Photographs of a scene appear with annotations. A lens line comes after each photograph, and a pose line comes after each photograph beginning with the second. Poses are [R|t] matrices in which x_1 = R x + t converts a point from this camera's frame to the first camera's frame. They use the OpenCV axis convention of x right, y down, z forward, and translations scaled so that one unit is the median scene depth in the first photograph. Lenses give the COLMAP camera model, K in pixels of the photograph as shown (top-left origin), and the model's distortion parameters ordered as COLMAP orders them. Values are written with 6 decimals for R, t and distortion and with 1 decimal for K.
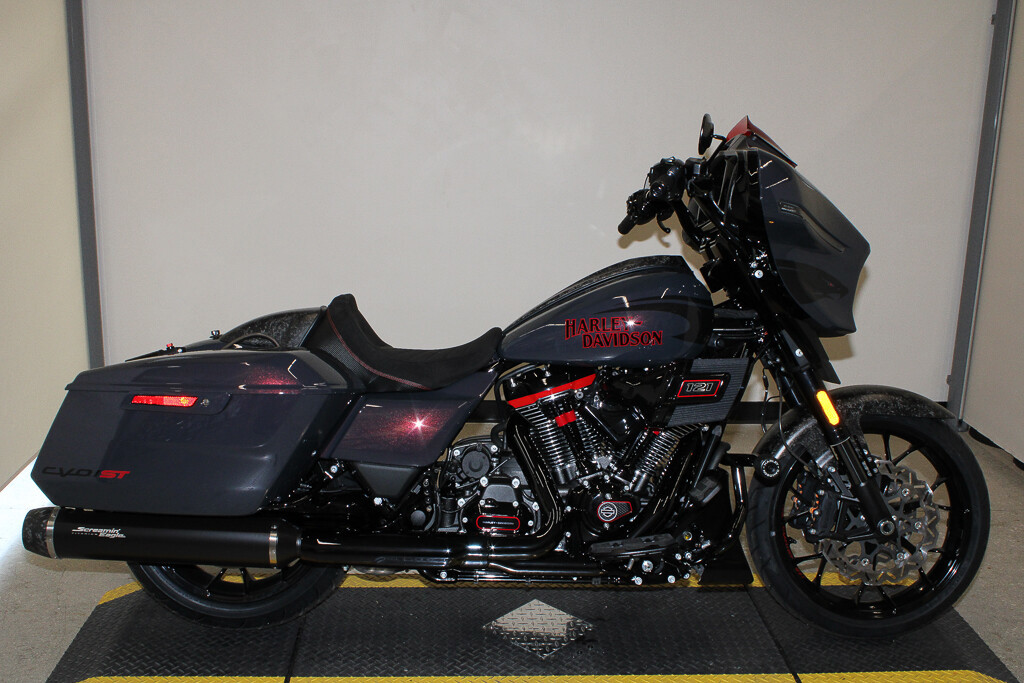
lens RADIAL K [[989.0, 0, 507.4], [0, 989.0, 337.8], [0, 0, 1]] dist [-0.060285, 0.000000]
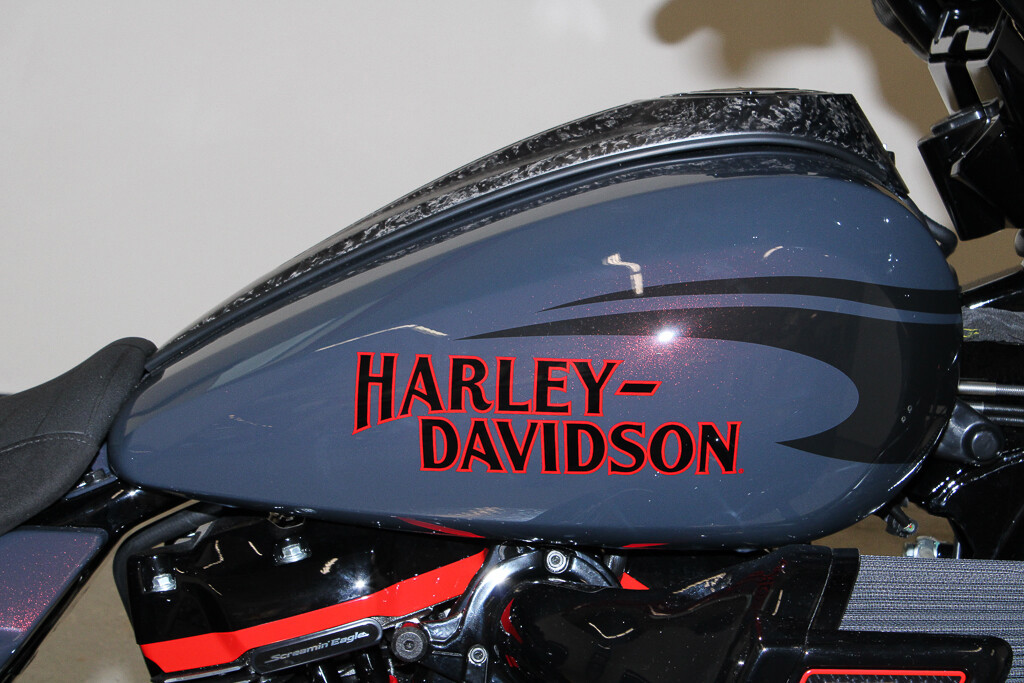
lens RADIAL K [[2232.1, 0, 505.6], [0, 2232.1, 342.2], [0, 0, 1]] dist [0.127078, 0.000000]
pose [[0.999177, 0.040243, -0.005174, 0.099126], [-0.039501, 0.993942, 0.102561, -0.080242], [0.009270, -0.102272, 0.994713, 0.442675]]
